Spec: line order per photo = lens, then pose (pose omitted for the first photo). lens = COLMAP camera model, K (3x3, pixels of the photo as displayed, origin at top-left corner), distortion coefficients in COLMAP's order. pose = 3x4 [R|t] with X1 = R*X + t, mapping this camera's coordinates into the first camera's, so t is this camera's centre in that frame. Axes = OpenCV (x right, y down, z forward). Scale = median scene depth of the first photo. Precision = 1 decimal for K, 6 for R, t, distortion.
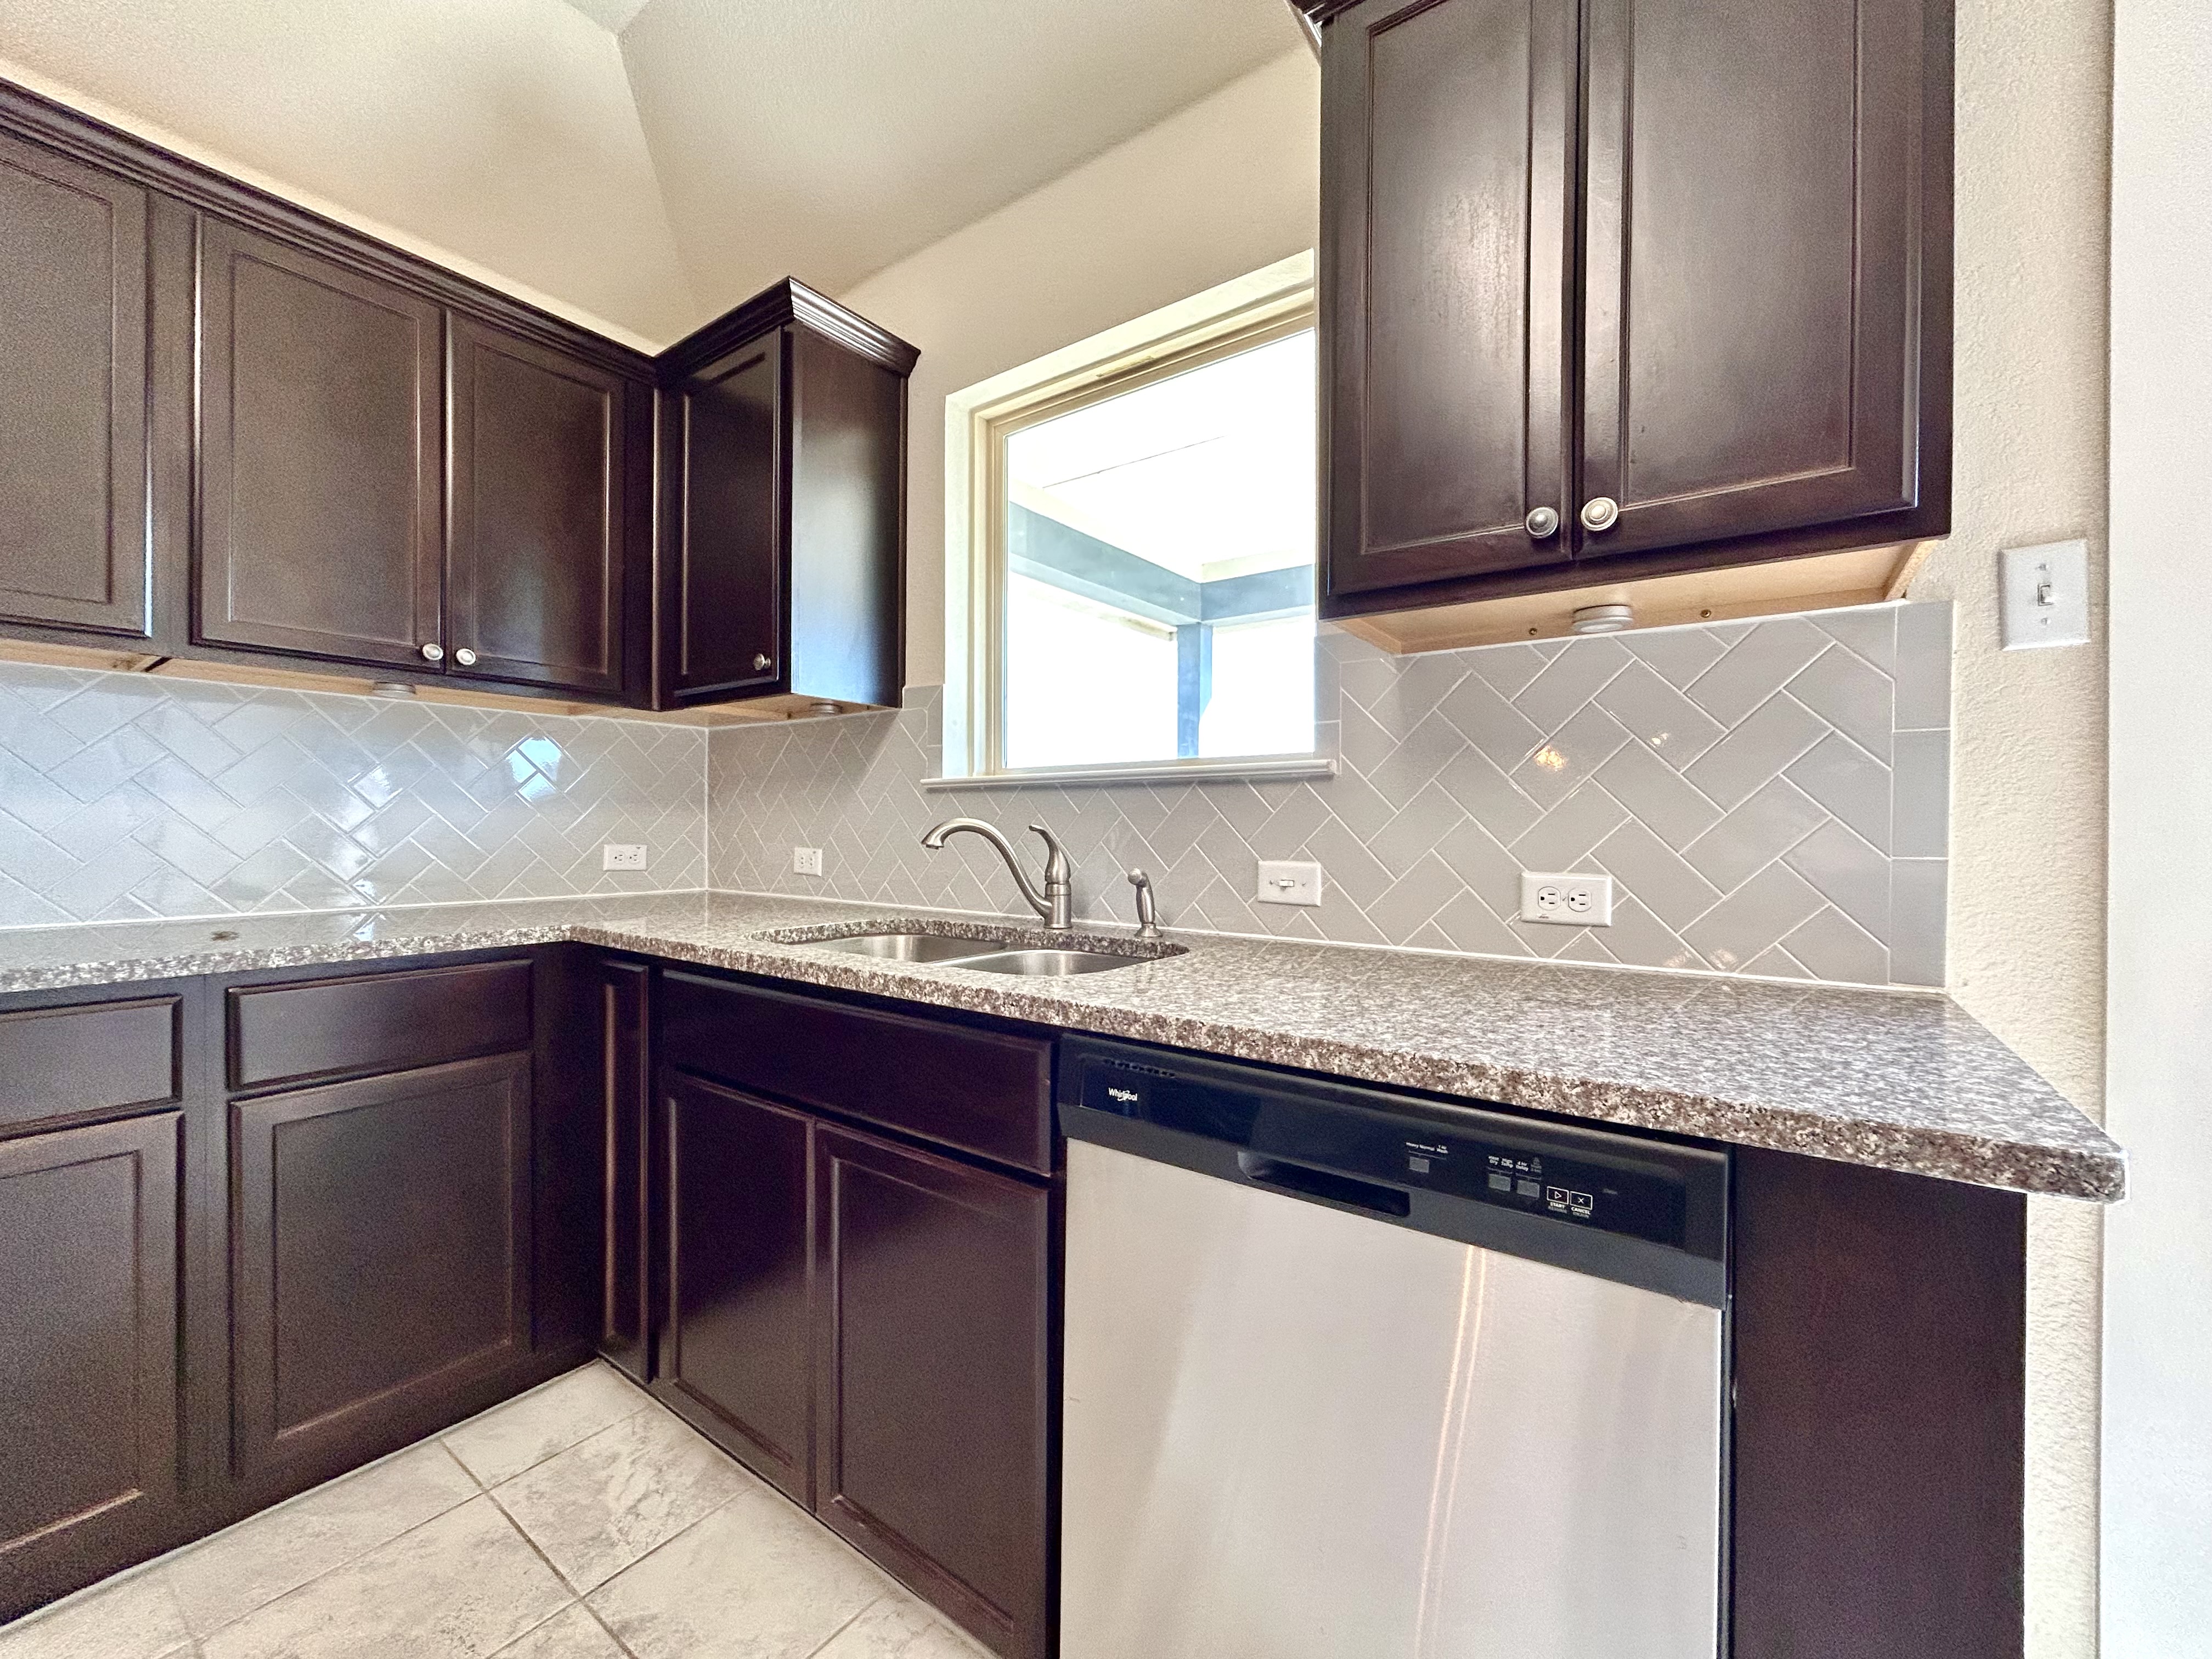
lens RADIAL K [[890.0, 0, 1105.7], [0, 890.0, 830.5], [0, 0, 1]] dist [-0.002645, 0.000919]
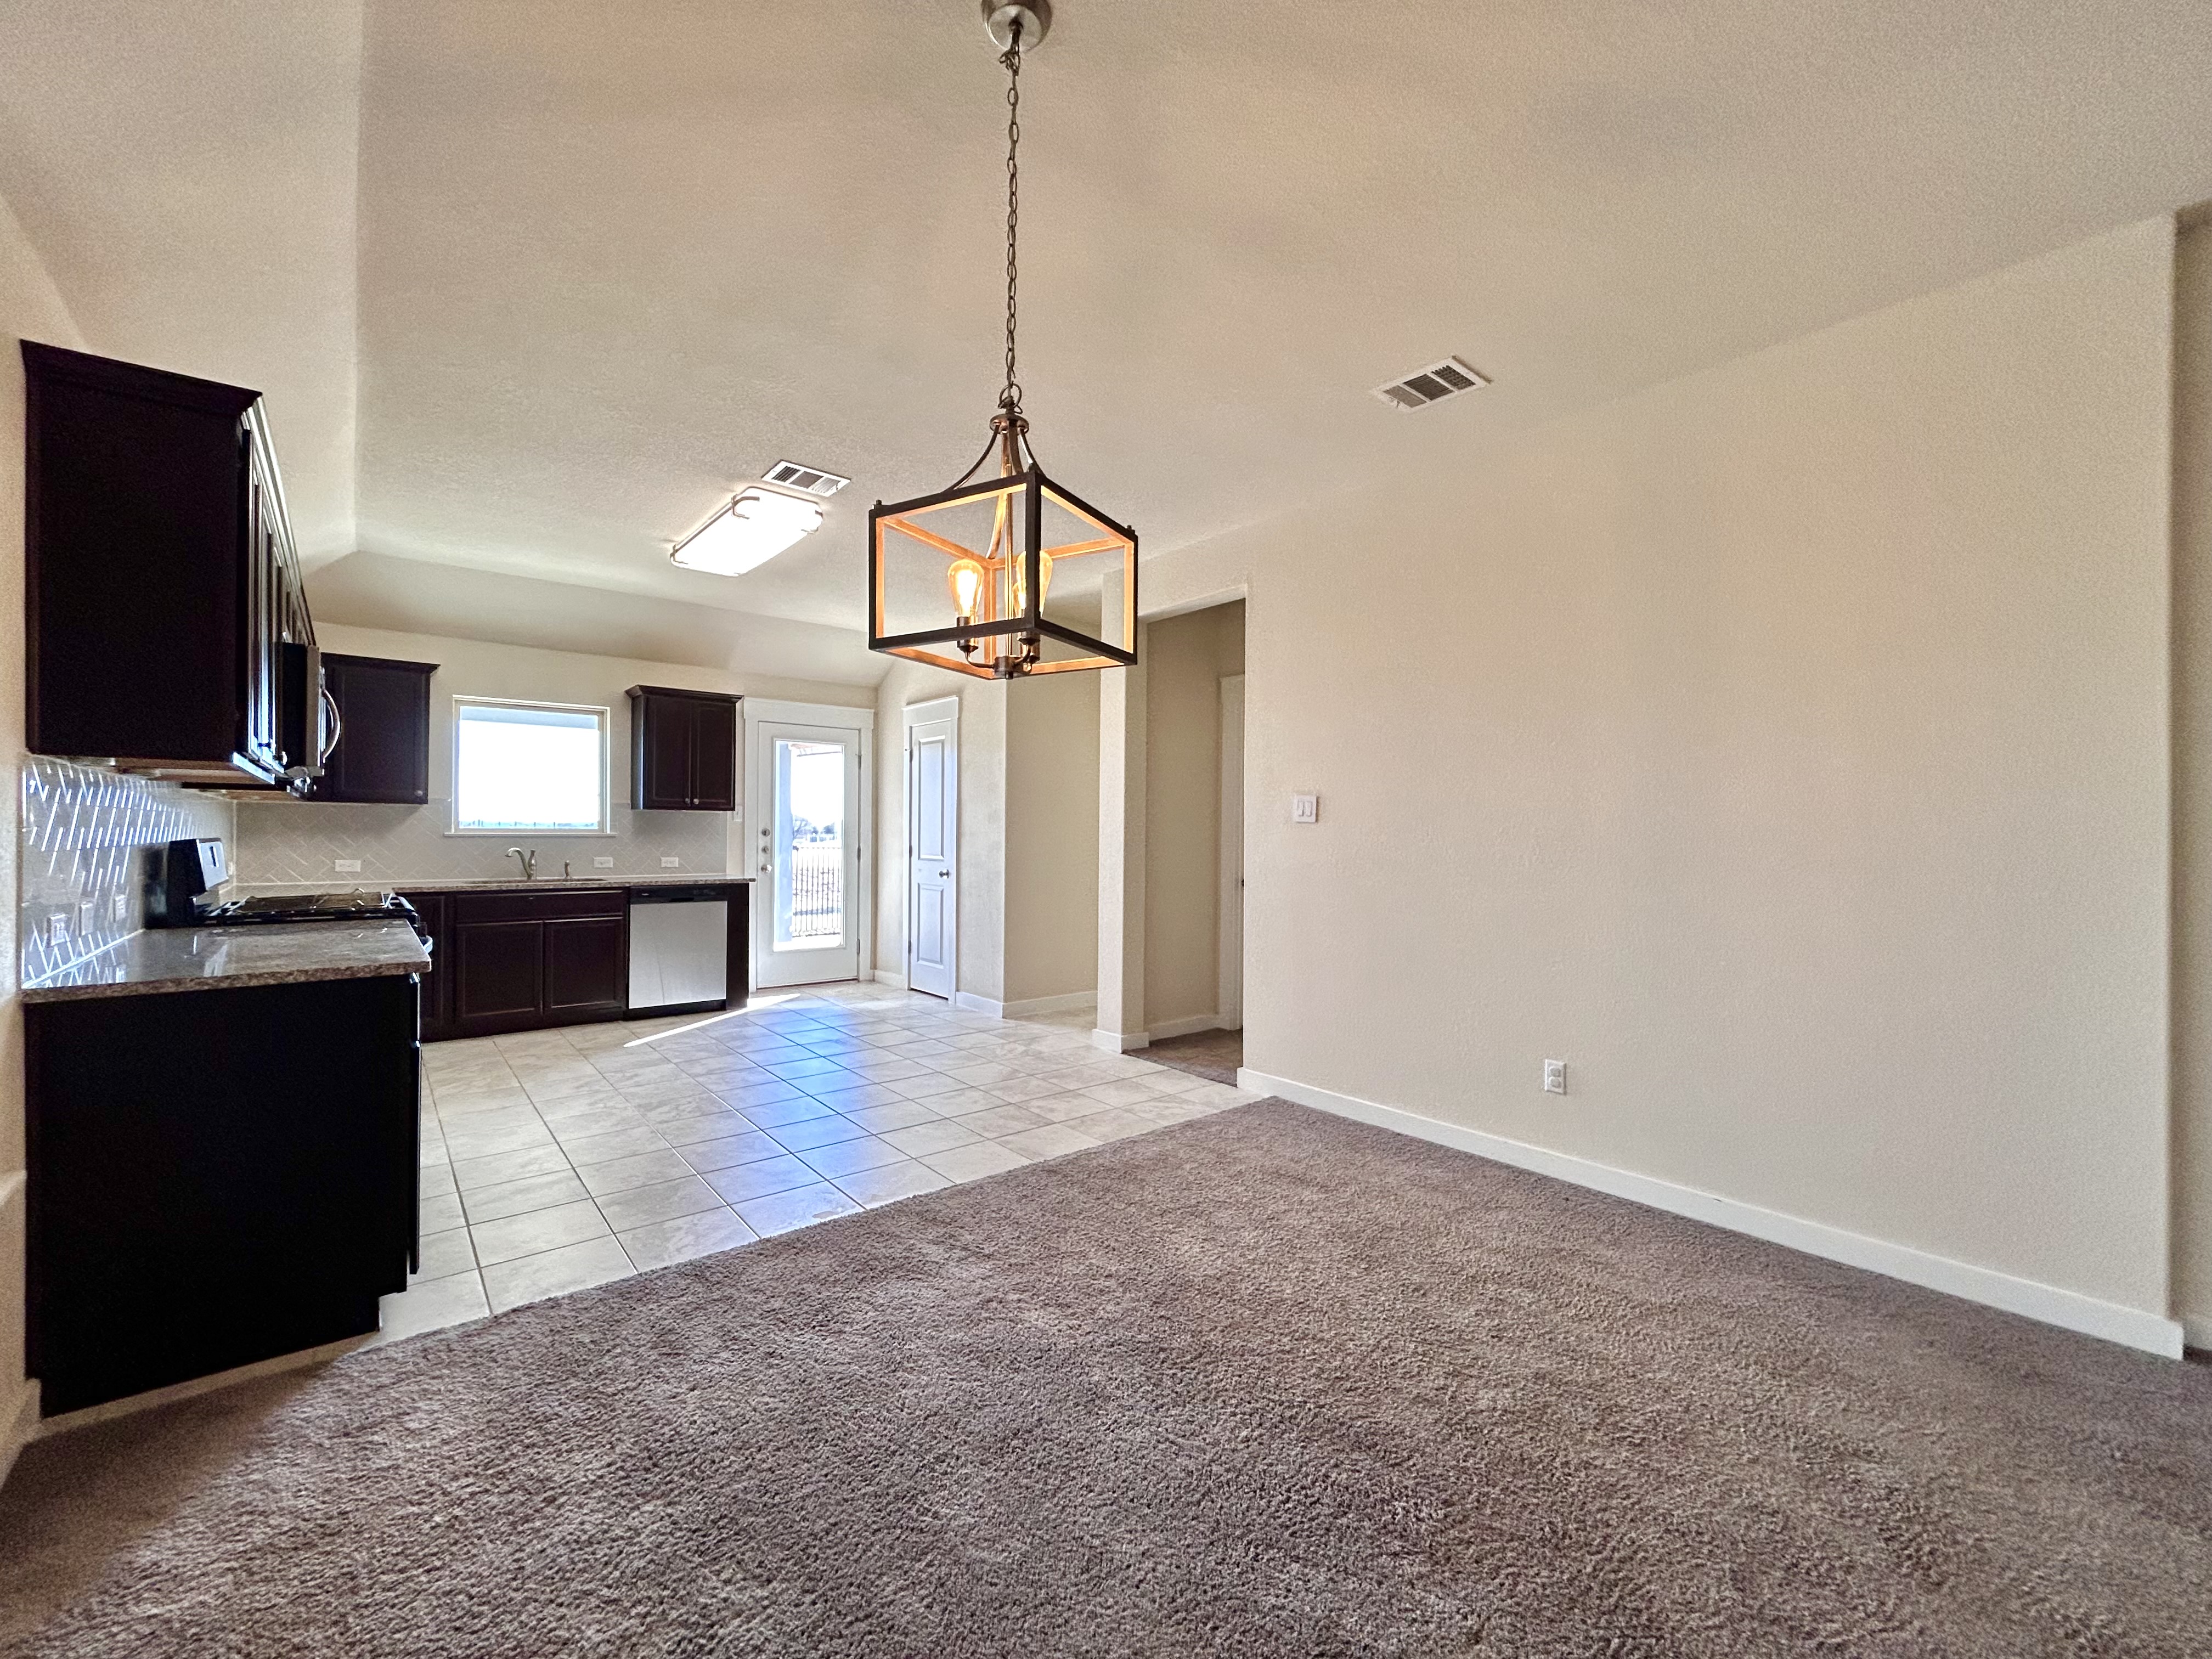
lens RADIAL K [[890.0, 0, 1112.6], [0, 890.0, 844.7], [0, 0, 1]] dist [-0.002645, 0.000919]
pose [[0.229738, -0.017546, 0.973094, -2.622556], [-0.003640, 0.999815, 0.018887, -0.087245], [-0.973246, -0.007881, 0.229631, -1.789864]]
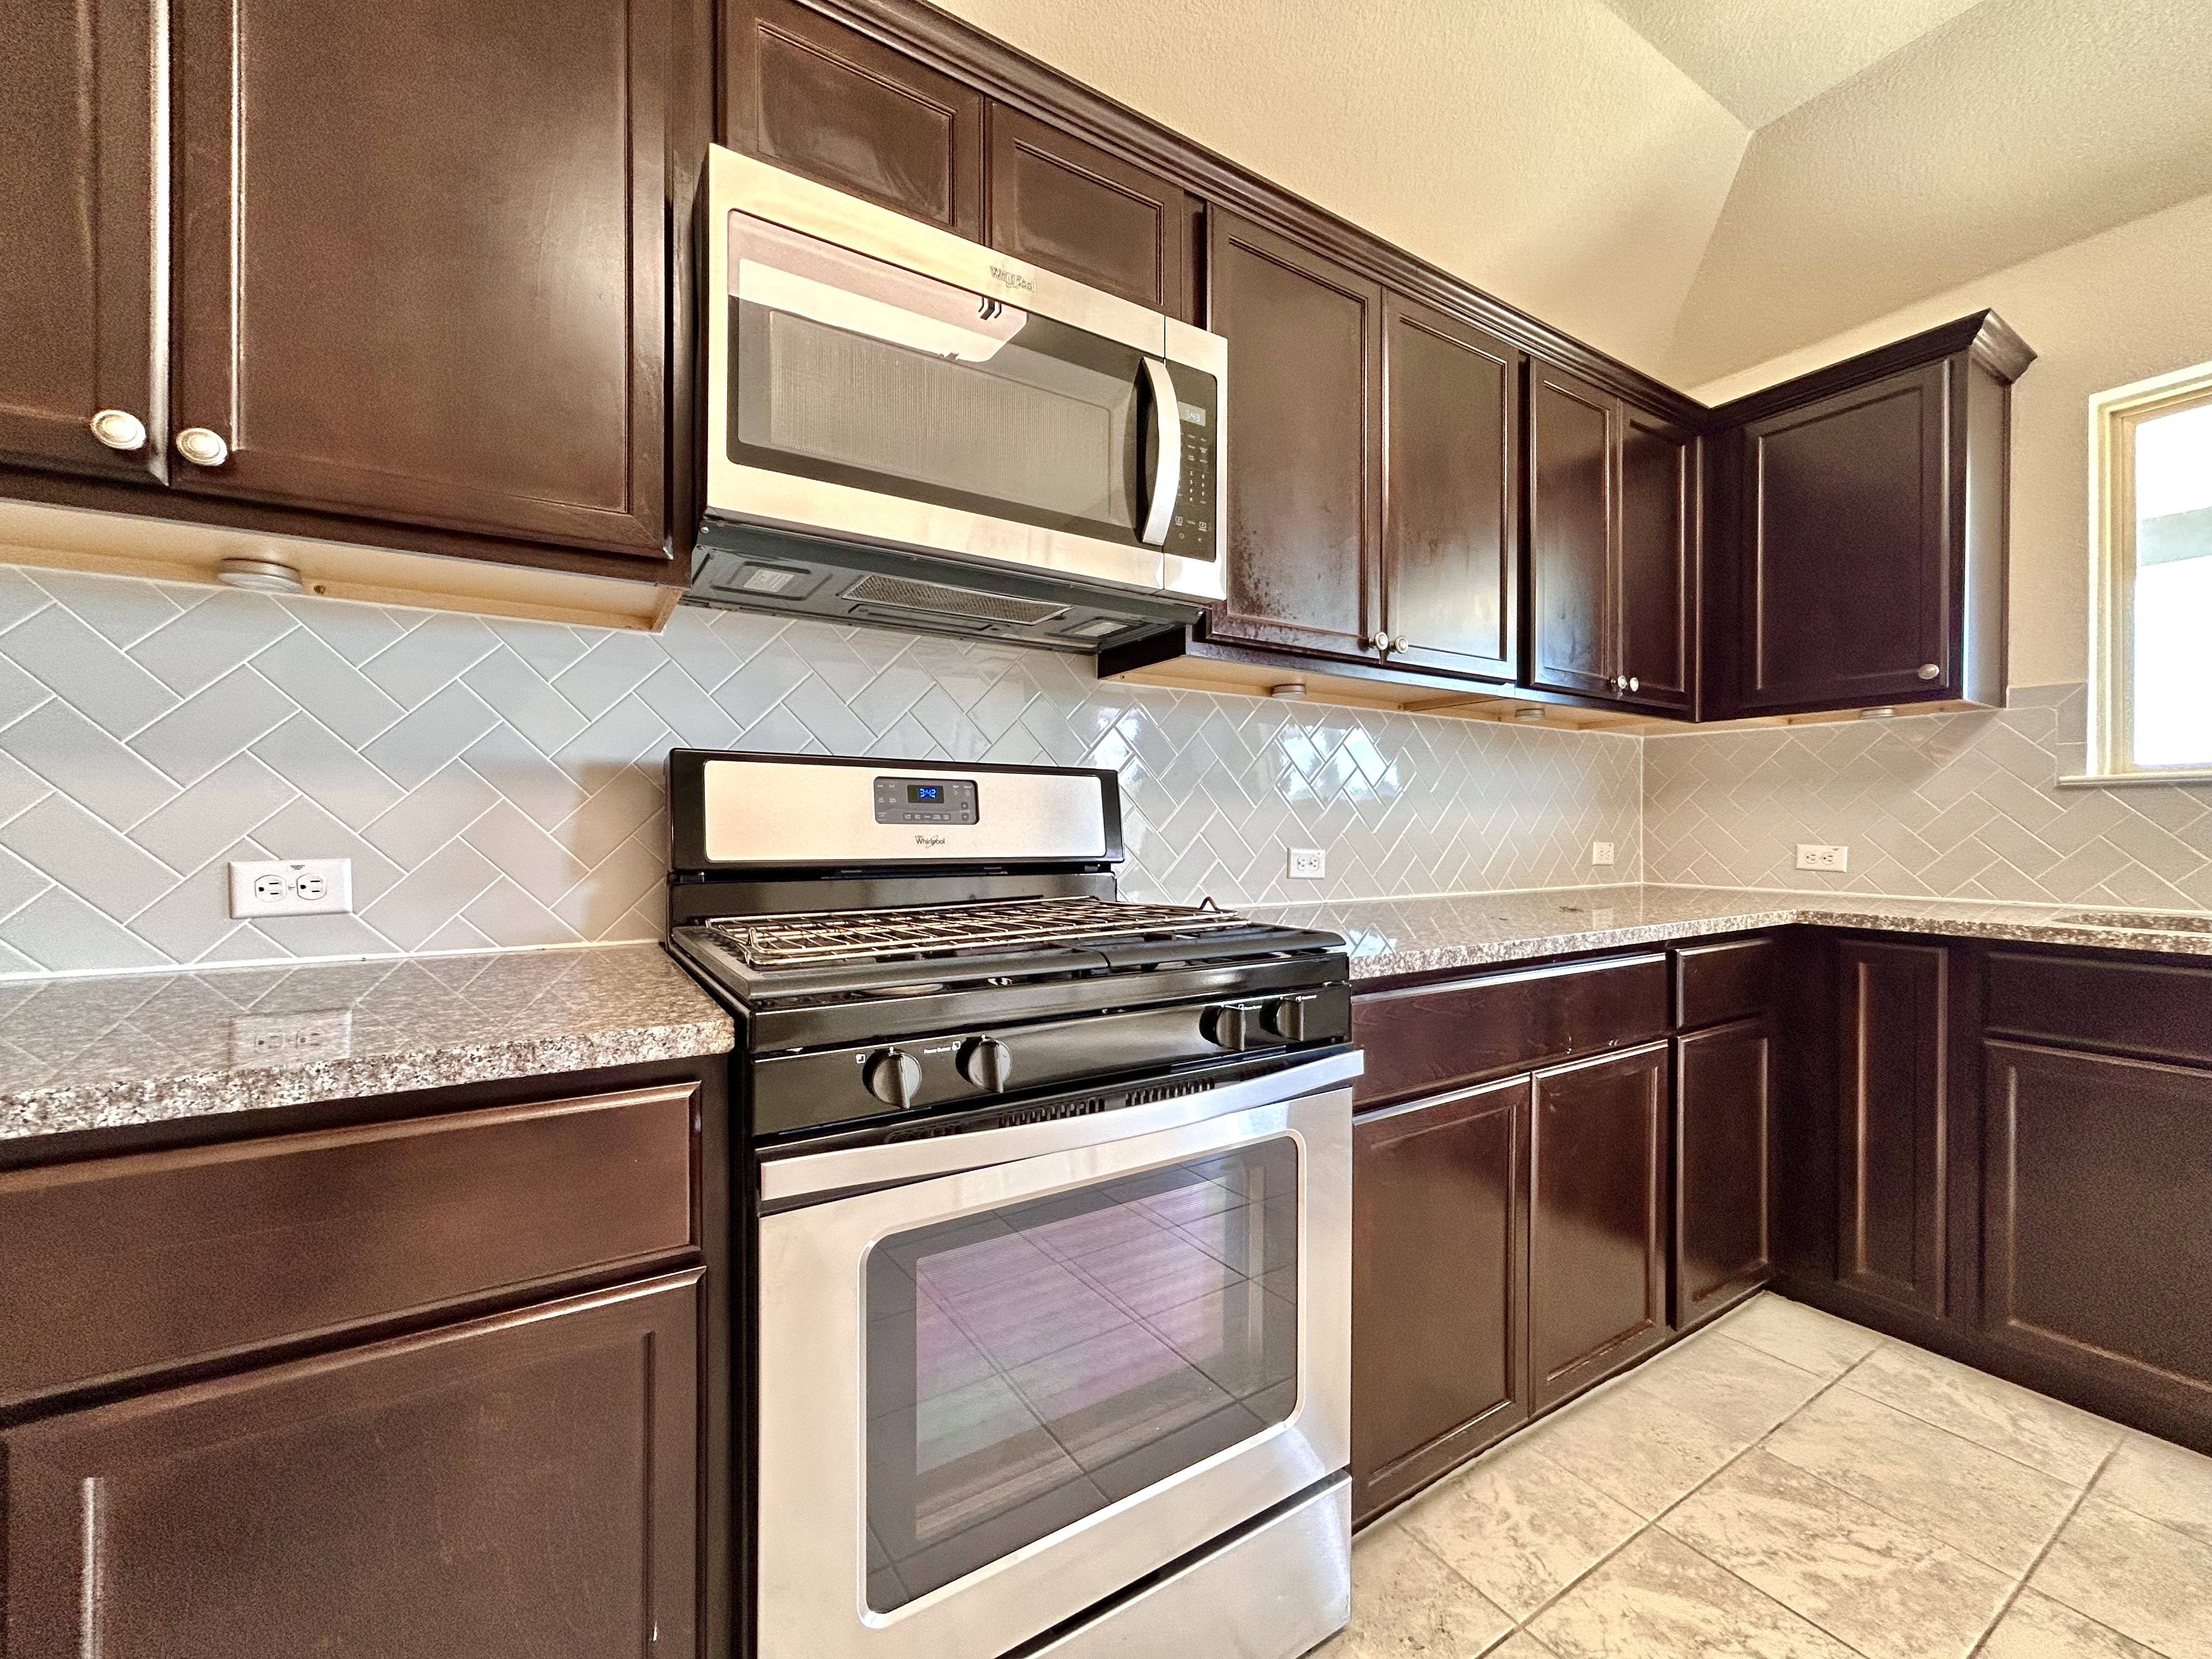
lens RADIAL K [[890.0, 0, 1104.4], [0, 890.0, 833.5], [0, 0, 1]] dist [-0.002645, 0.000919]
pose [[0.927707, -0.002906, -0.373297, -0.916304], [0.003344, 0.999994, 0.000525, 0.002535], [0.373294, -0.001735, 0.927712, -0.383324]]
